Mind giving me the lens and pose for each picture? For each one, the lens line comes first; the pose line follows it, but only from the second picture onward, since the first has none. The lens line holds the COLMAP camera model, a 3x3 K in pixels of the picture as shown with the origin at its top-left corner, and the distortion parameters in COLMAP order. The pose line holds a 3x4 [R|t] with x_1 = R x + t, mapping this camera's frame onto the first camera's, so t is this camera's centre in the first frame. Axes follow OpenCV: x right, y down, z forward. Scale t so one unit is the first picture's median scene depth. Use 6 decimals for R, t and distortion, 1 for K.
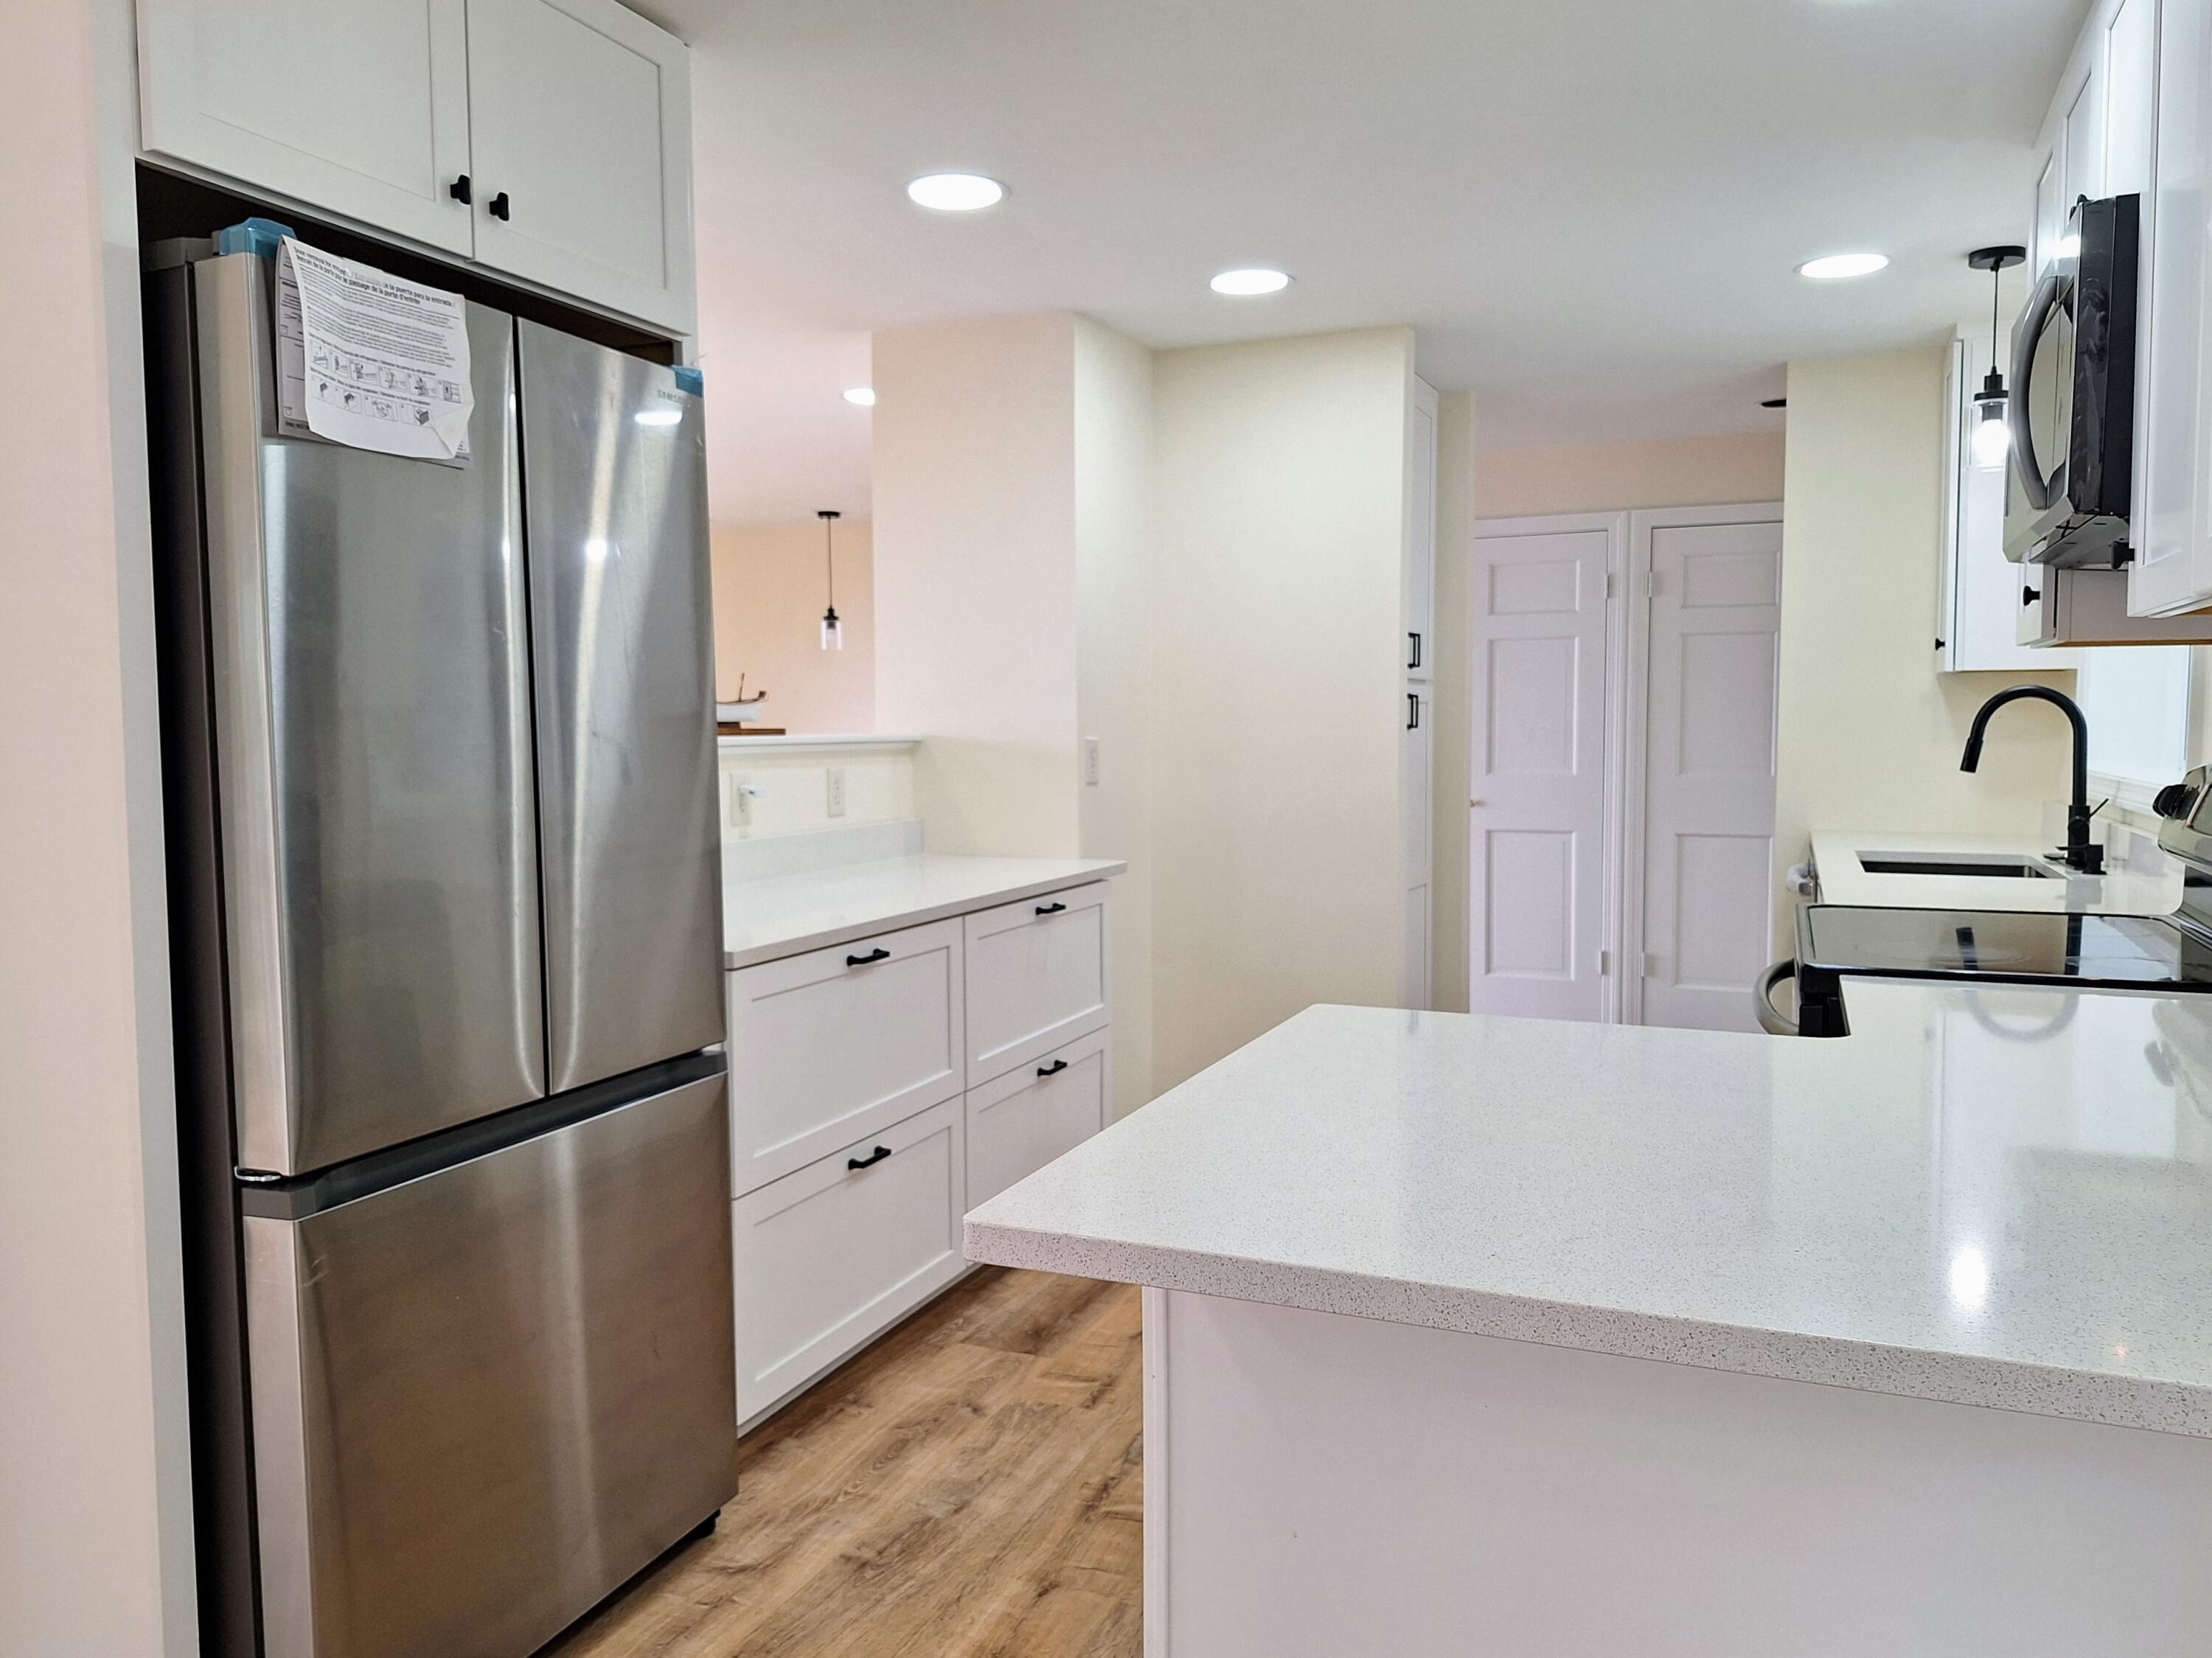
lens RADIAL K [[1566.6, 0, 1094.2], [0, 1566.6, 820.2], [0, 0, 1]] dist [0.034960, -0.030626]
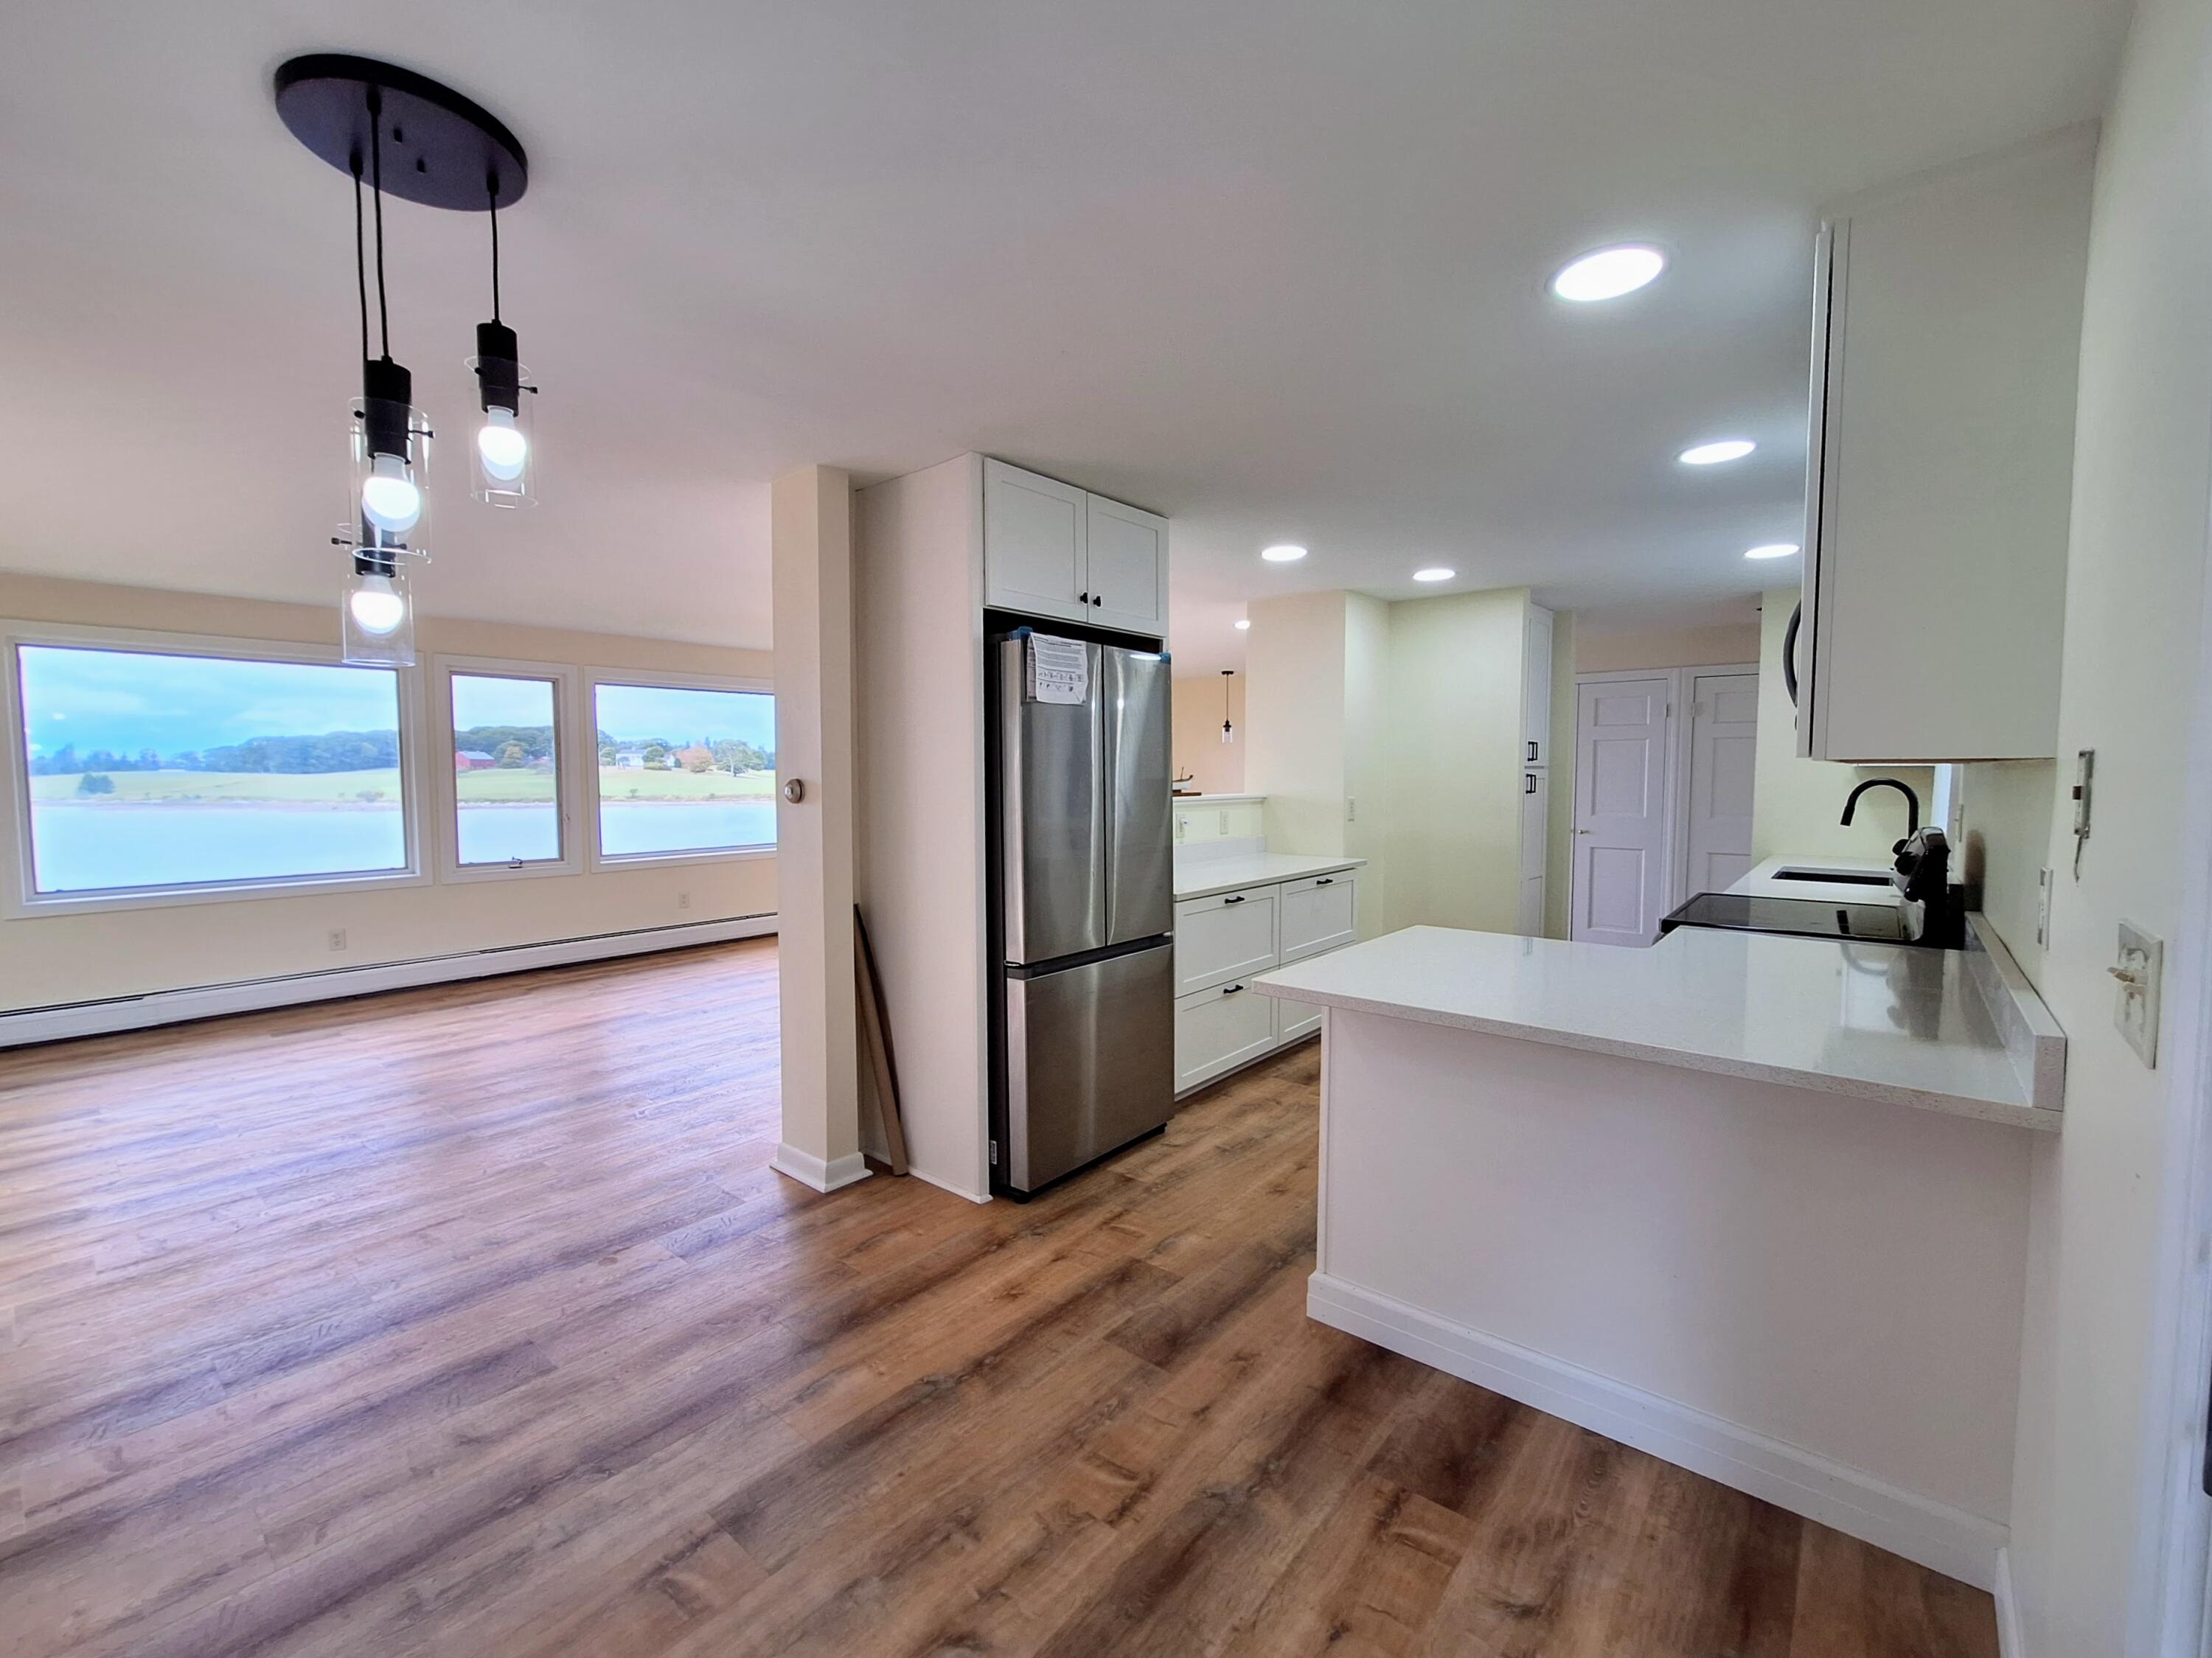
lens RADIAL K [[896.4, 0, 1129.6], [0, 896.4, 819.7], [0, 0, 1]] dist [-0.002116, 0.001418]
pose [[0.961943, 0.021503, -0.272403, 0.046870], [-0.023753, 0.999706, -0.004963, -0.013548], [0.272216, 0.011244, 0.962170, -0.224321]]
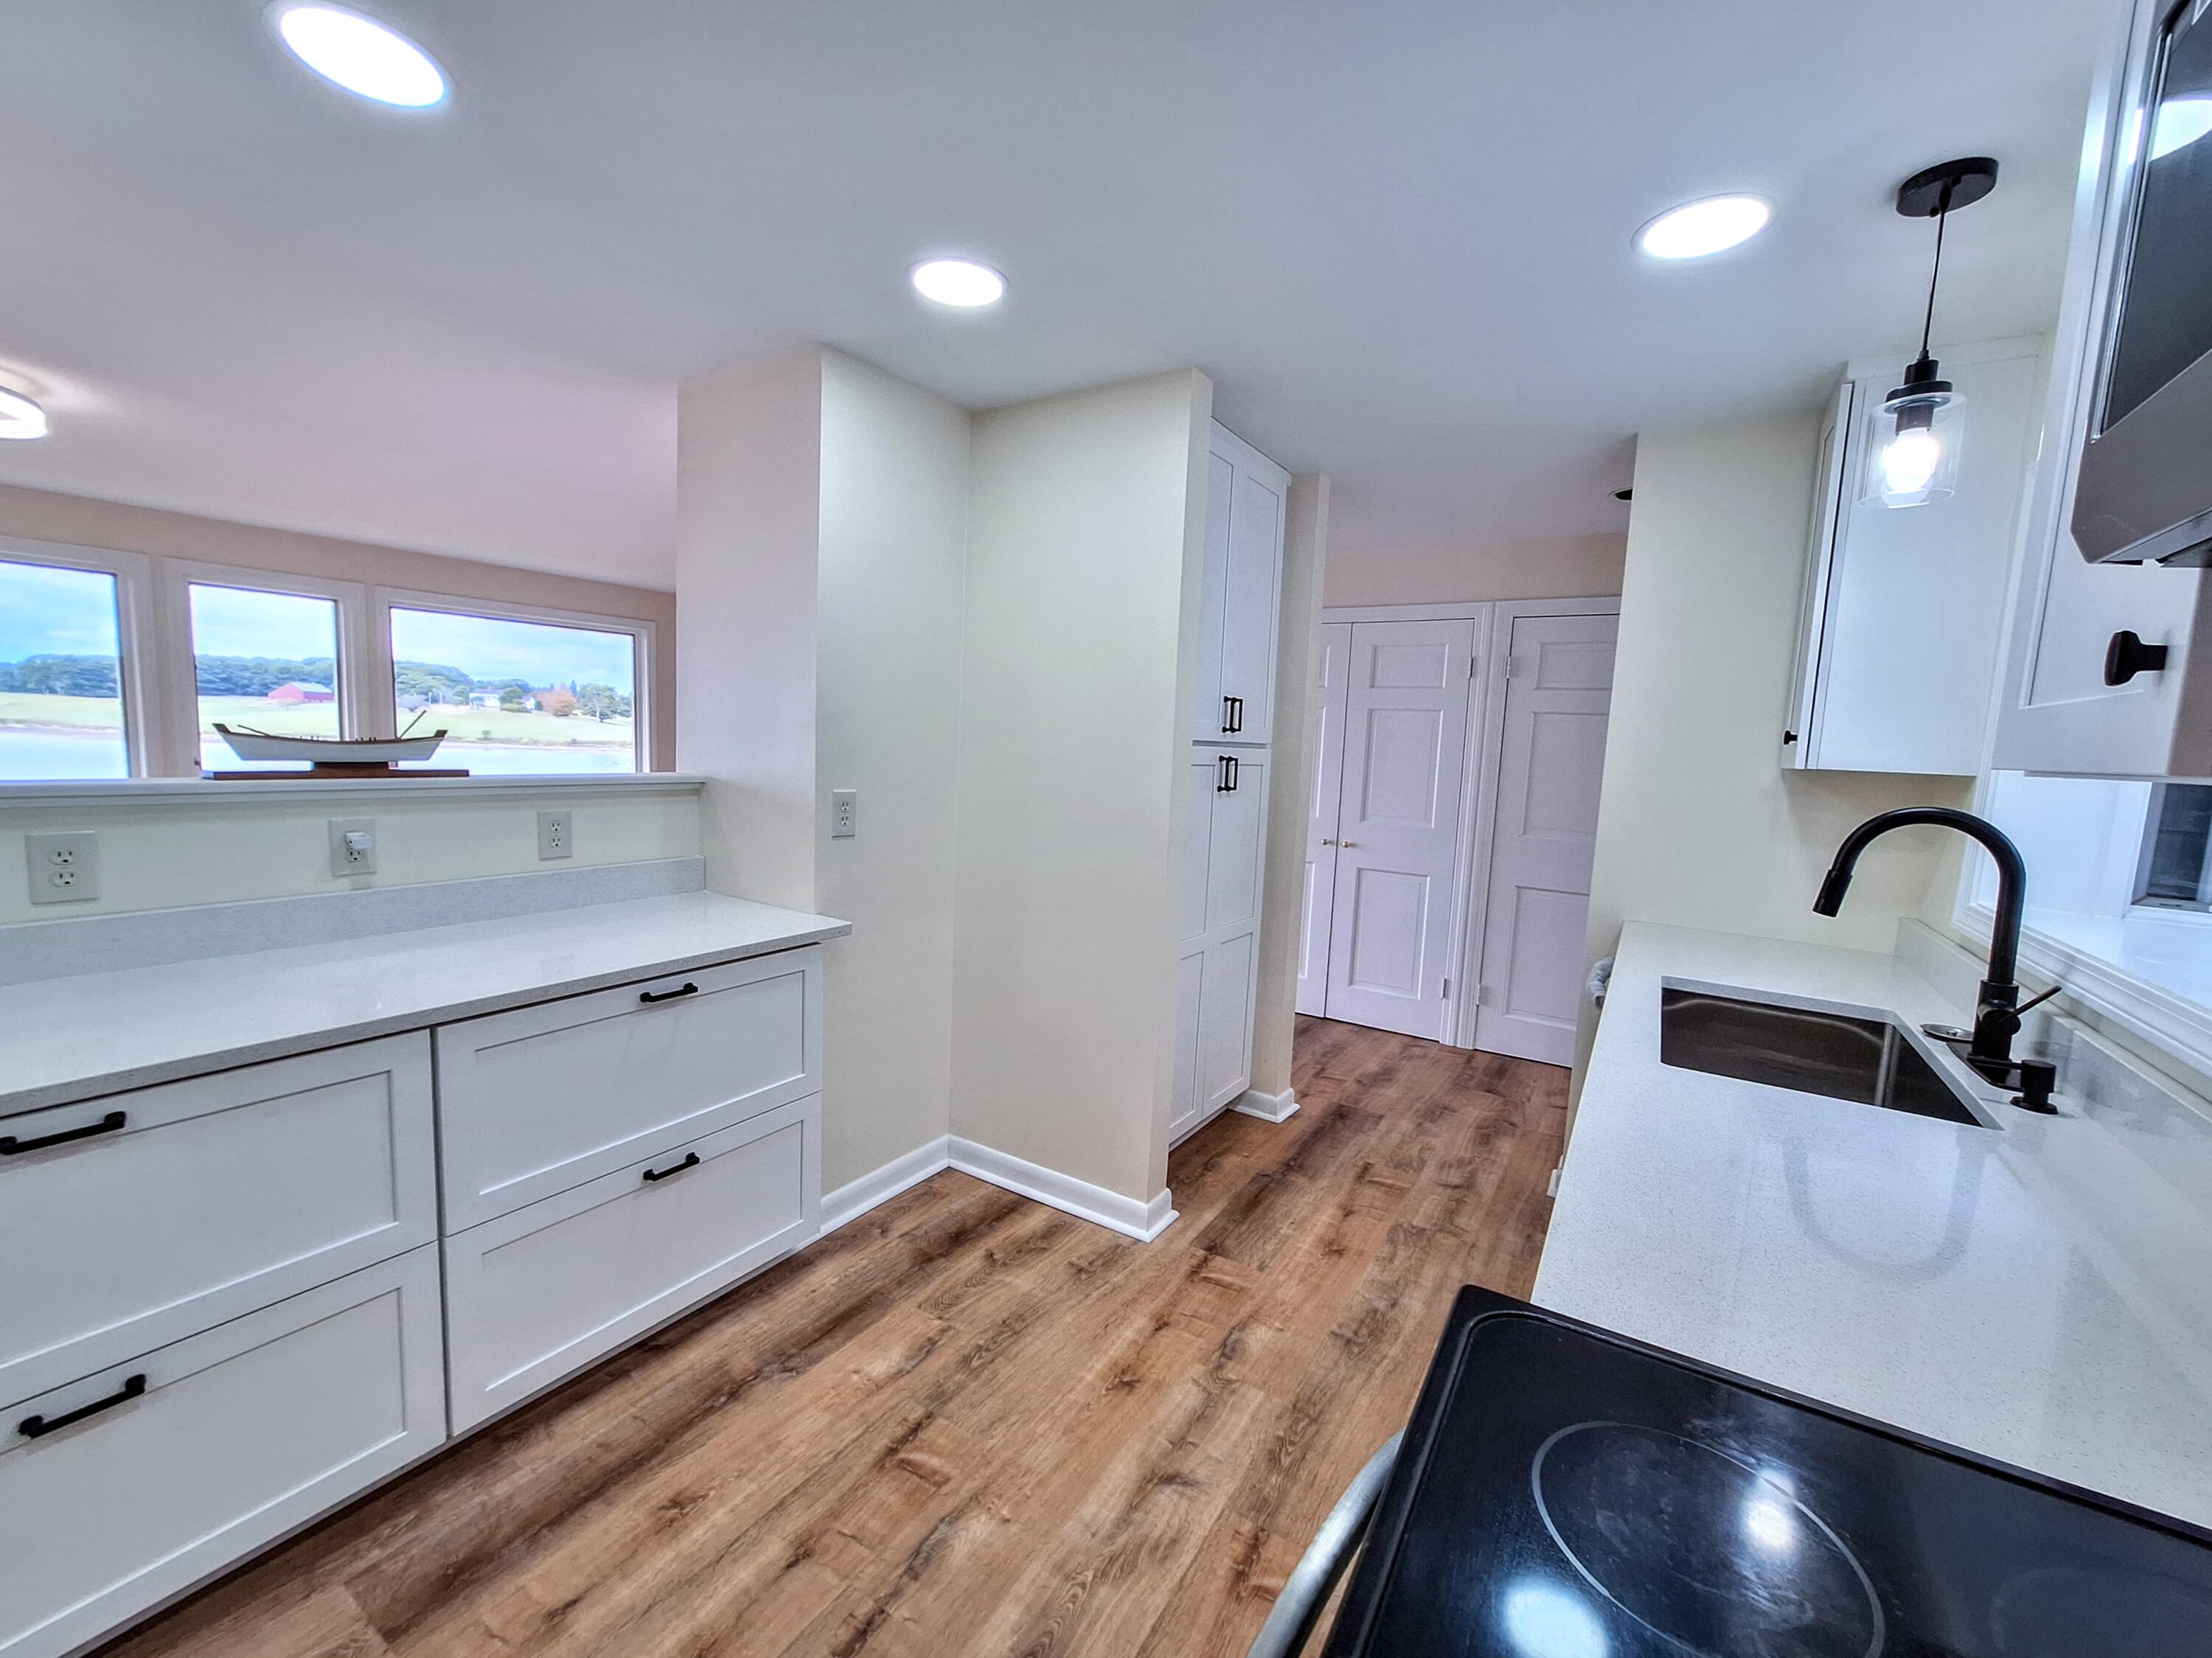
lens RADIAL K [[896.4, 0, 1083.7], [0, 896.4, 835.3], [0, 0, 1]] dist [-0.002116, 0.001418]
pose [[0.986326, 0.064433, -0.151690, 0.283199], [-0.058455, 0.997340, 0.043552, -0.070371], [0.154093, -0.034089, 0.987468, 0.556831]]
